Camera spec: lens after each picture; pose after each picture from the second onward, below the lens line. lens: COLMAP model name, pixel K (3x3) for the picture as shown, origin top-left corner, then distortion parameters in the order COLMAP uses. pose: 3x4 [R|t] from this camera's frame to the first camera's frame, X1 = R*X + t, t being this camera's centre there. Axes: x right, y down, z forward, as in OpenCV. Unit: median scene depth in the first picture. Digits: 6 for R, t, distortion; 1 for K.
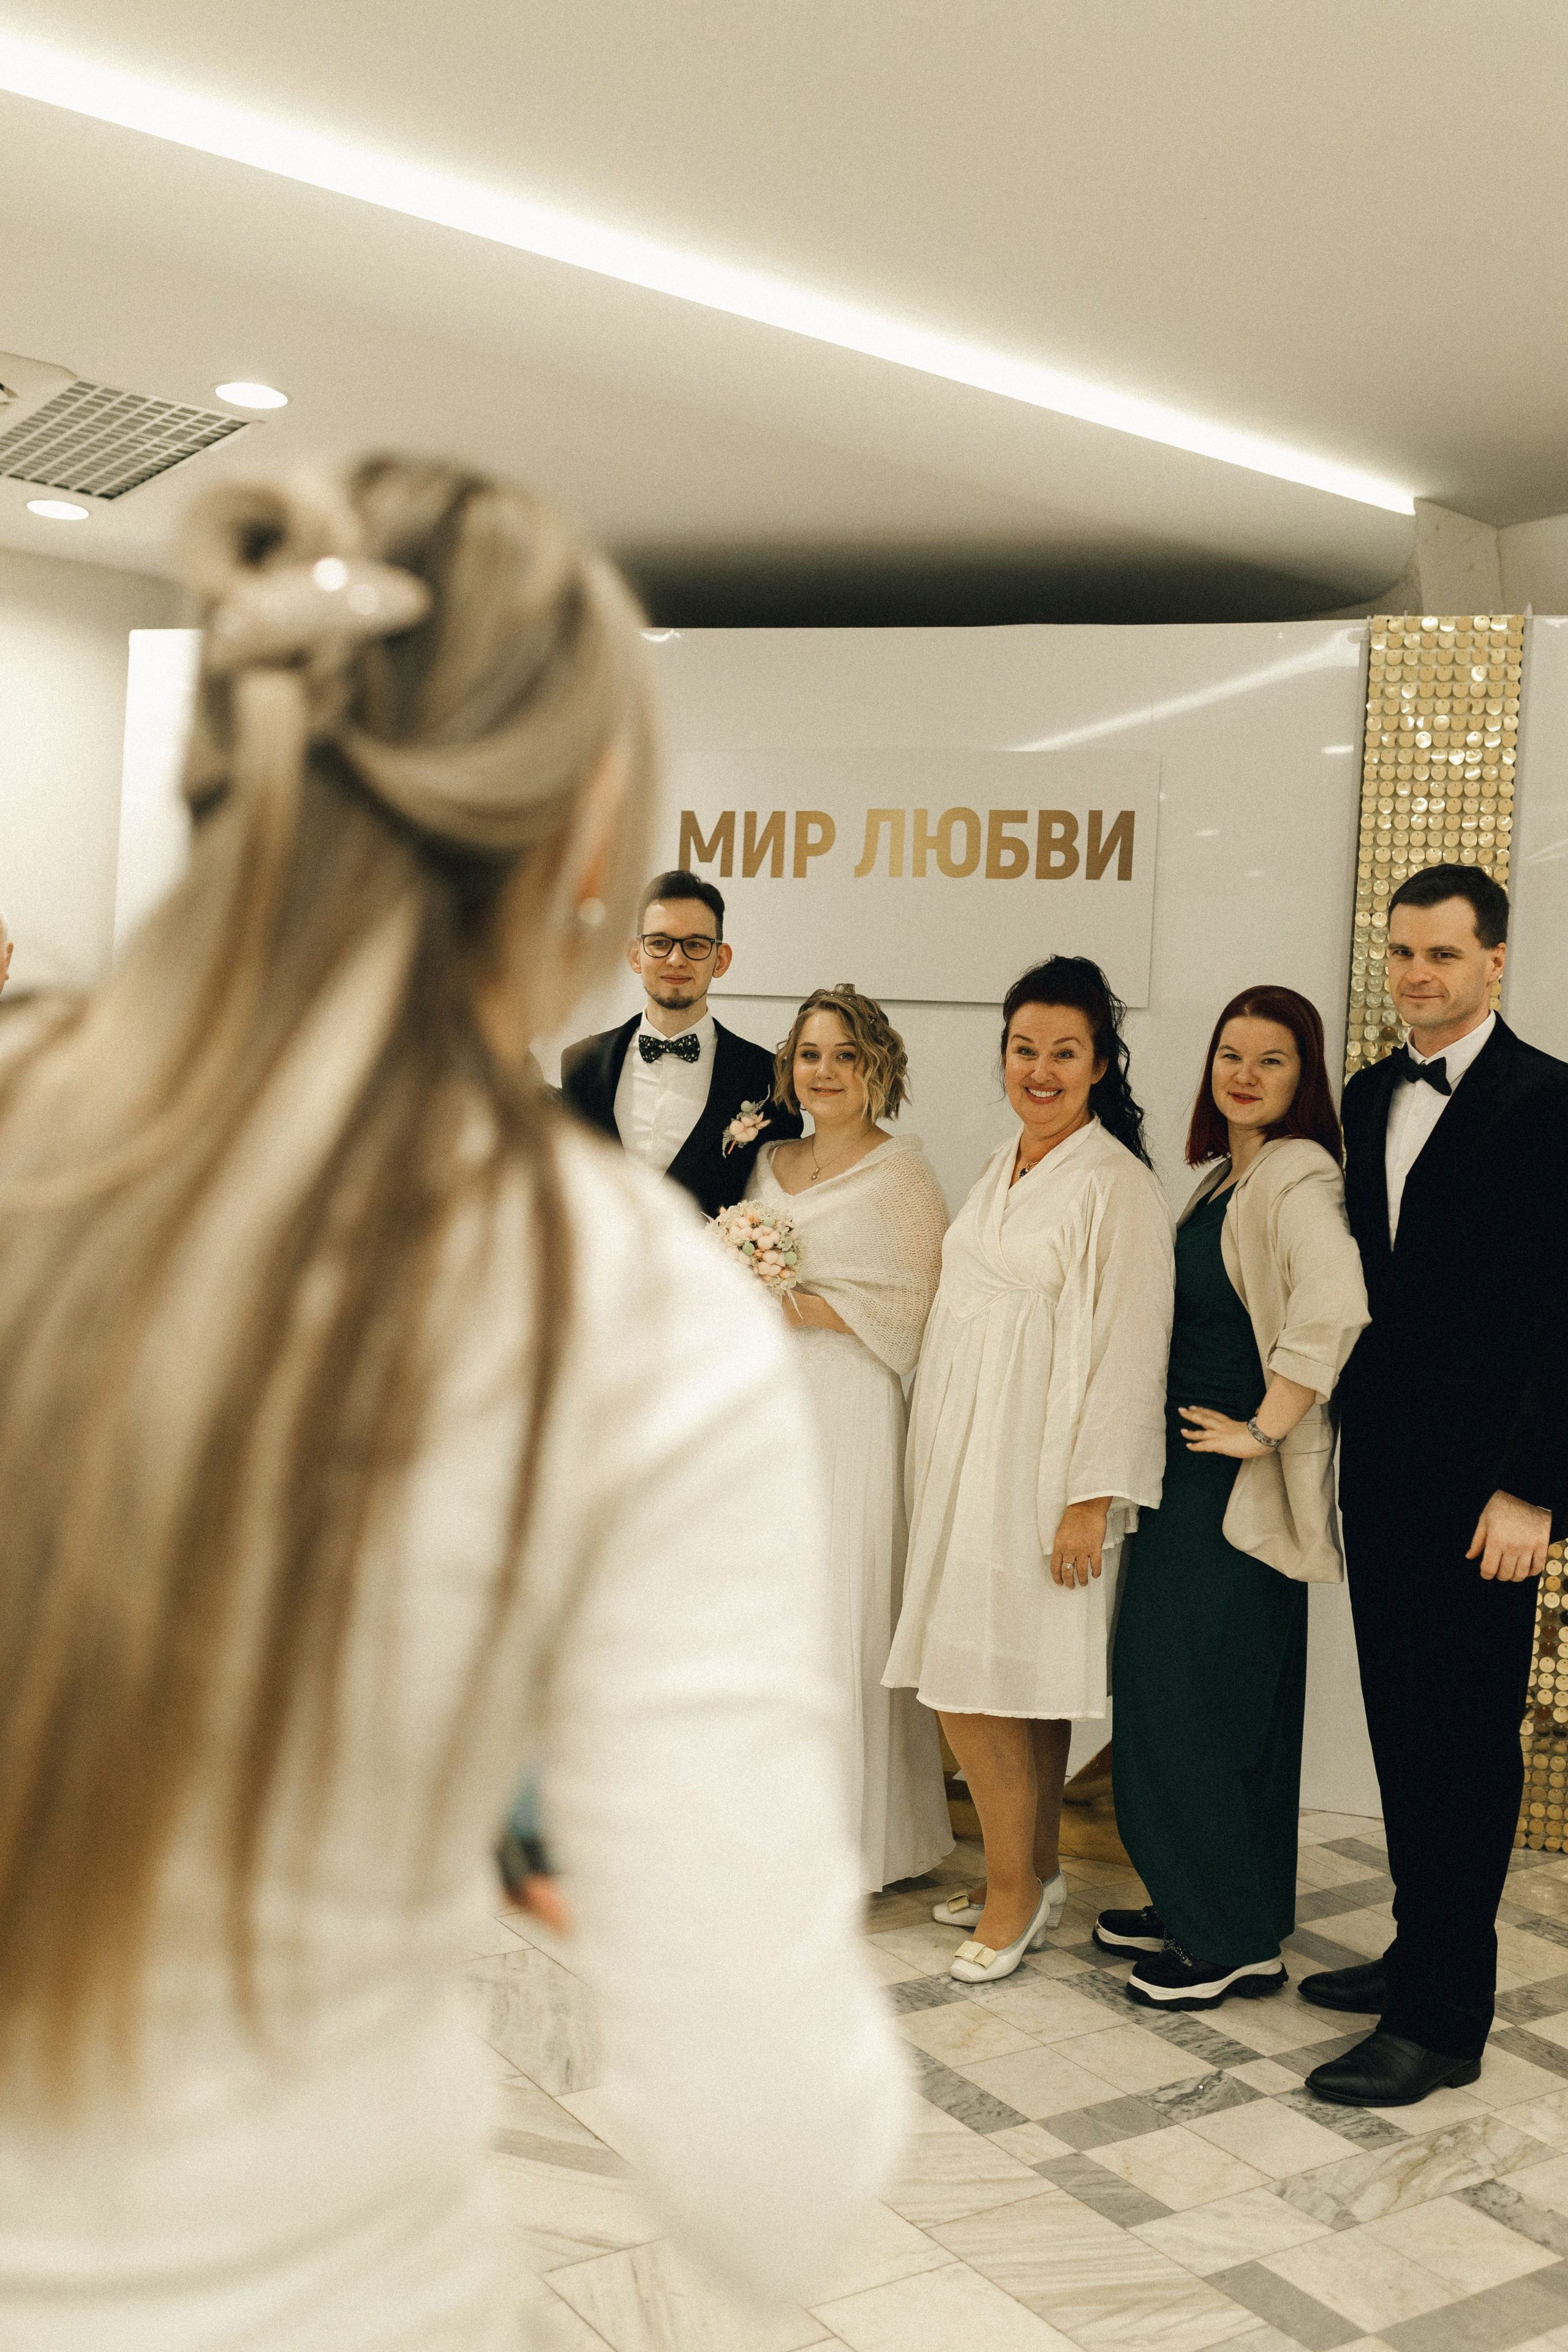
lens RADIAL K [[2372.4, 0, 787.2], [0, 2372.4, 1173.7], [0, 0, 1]] dist [0.009735, -0.001069]
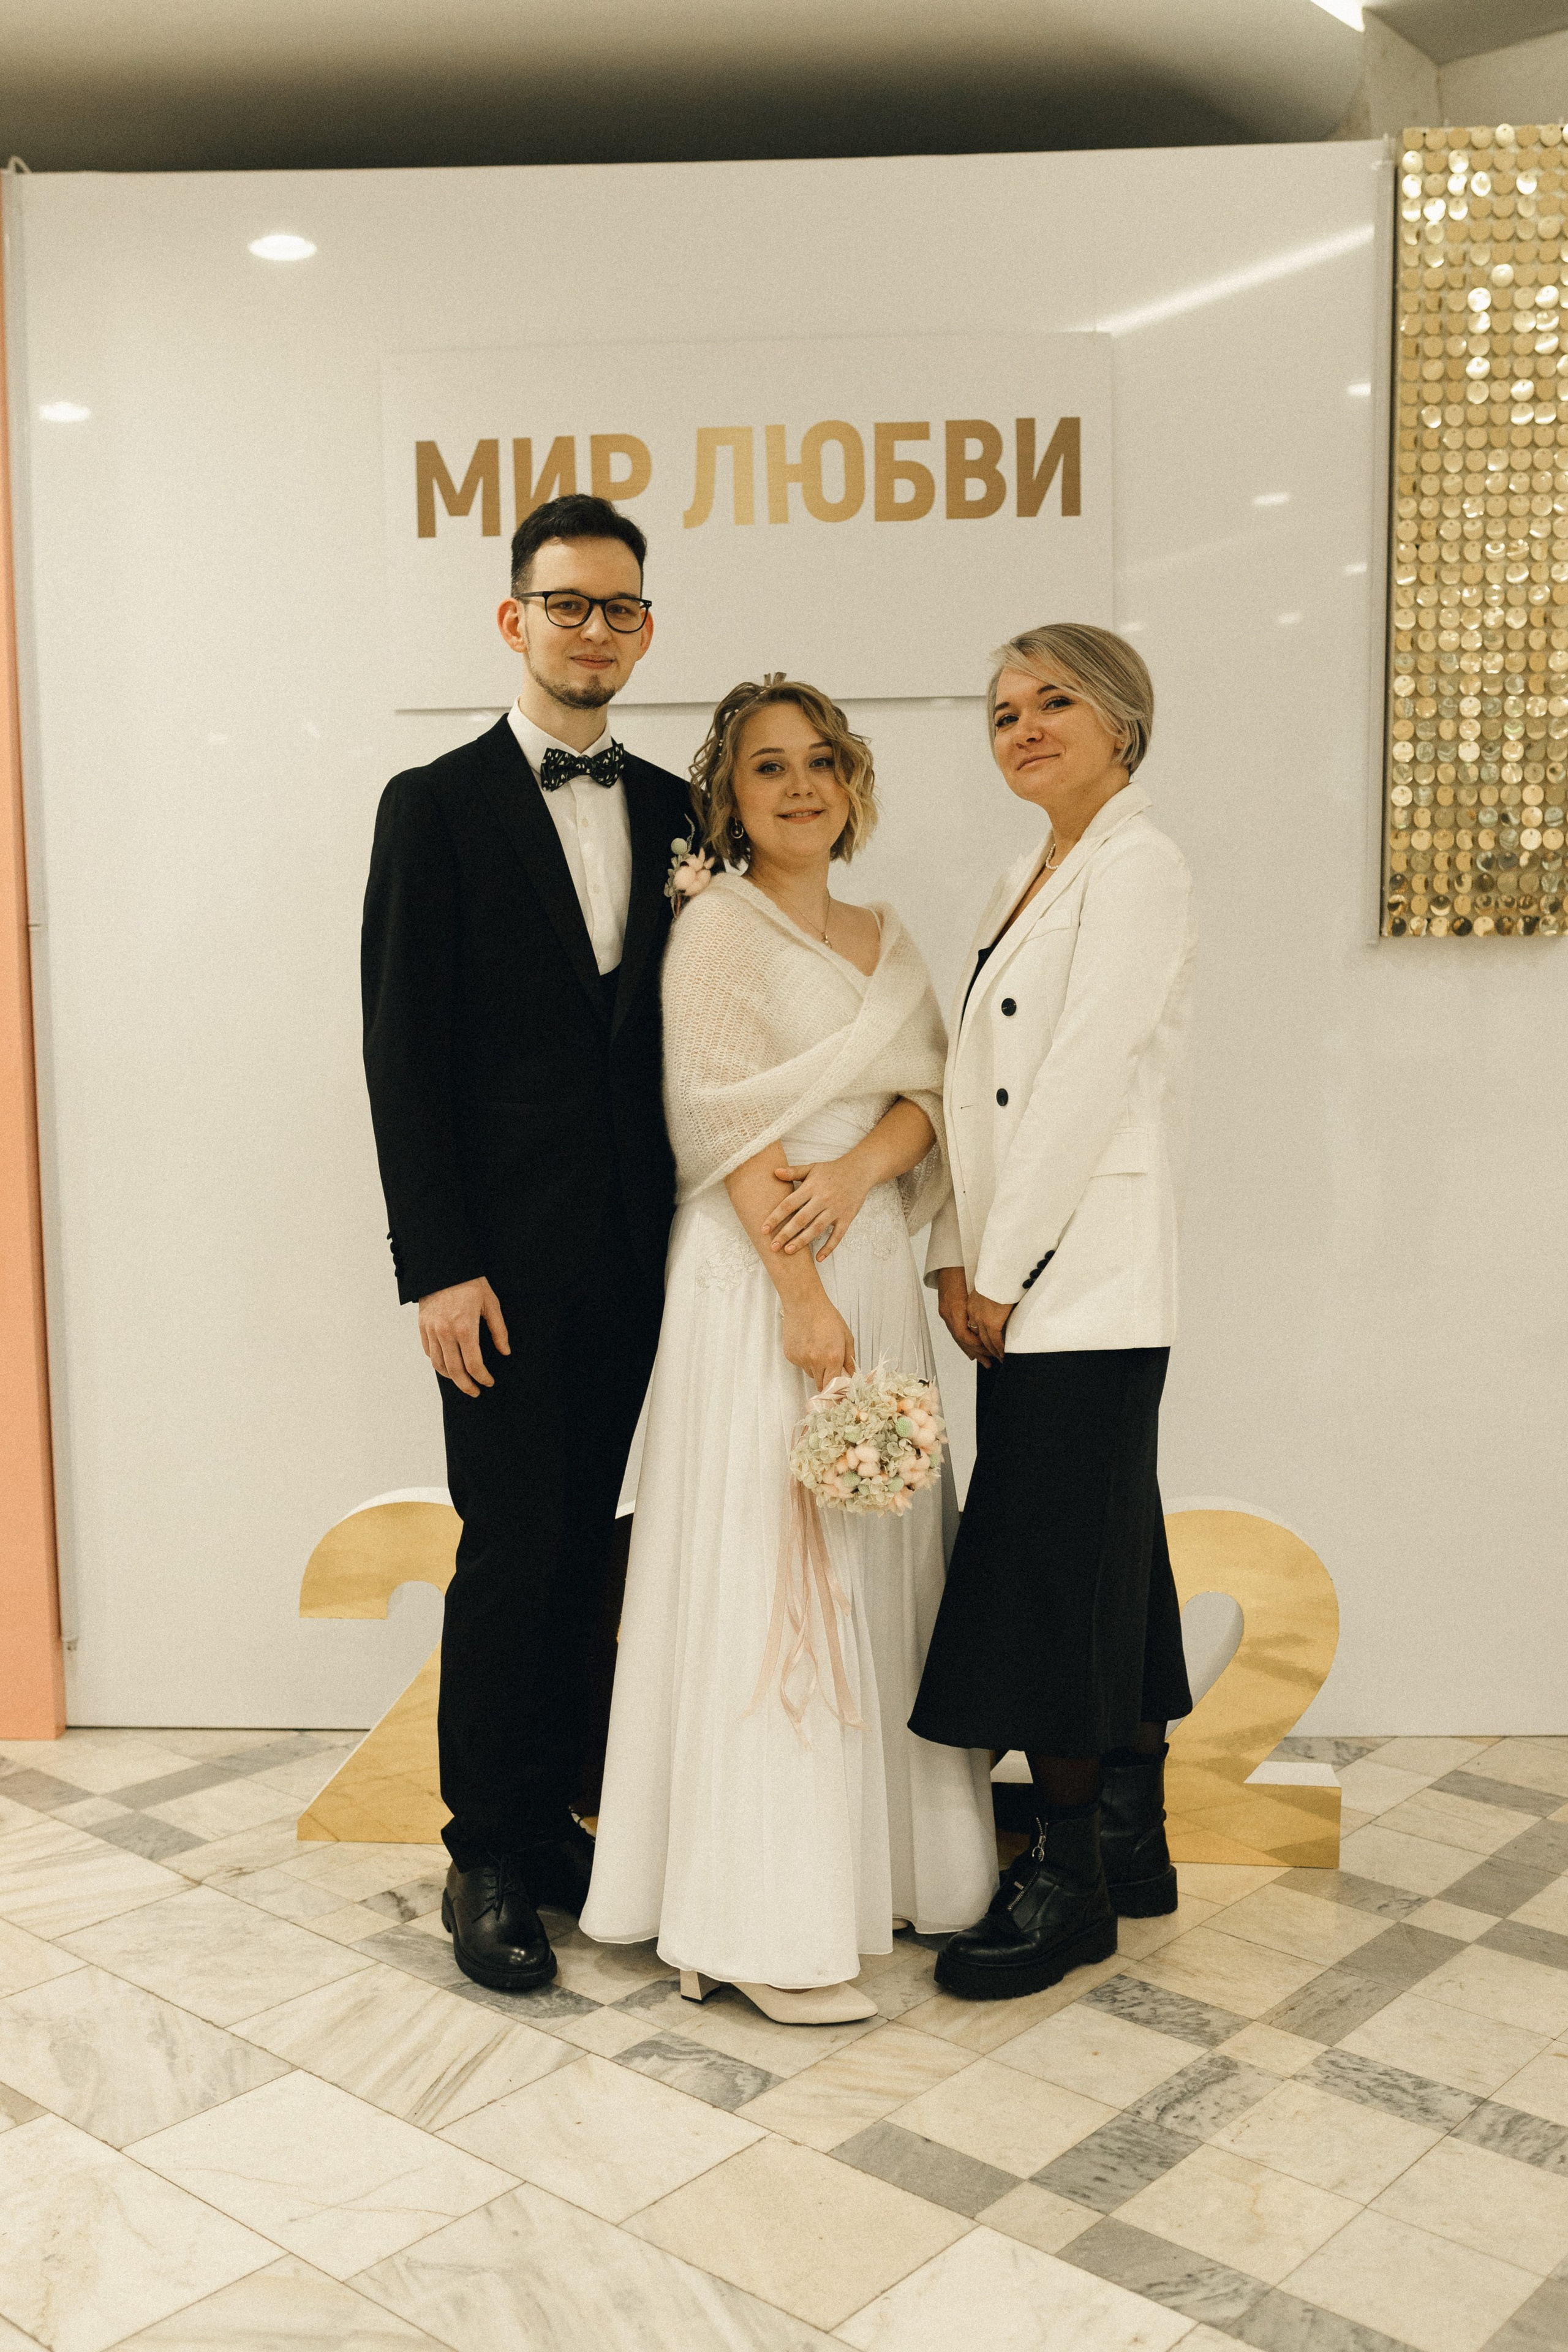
lens RADIAL K [[2286.1, 0, 784.5], [0, 2286.1, 1172.1], [0, 0, 1]] dist [-0.001619, 0.024496]
pose [[0.962153, -0.094446, 0.255619, -0.138533], [0.071651, 0.992694, 0.097085, 0.001631], [-0.262920, -0.075095, 0.961891, 0.330621]]
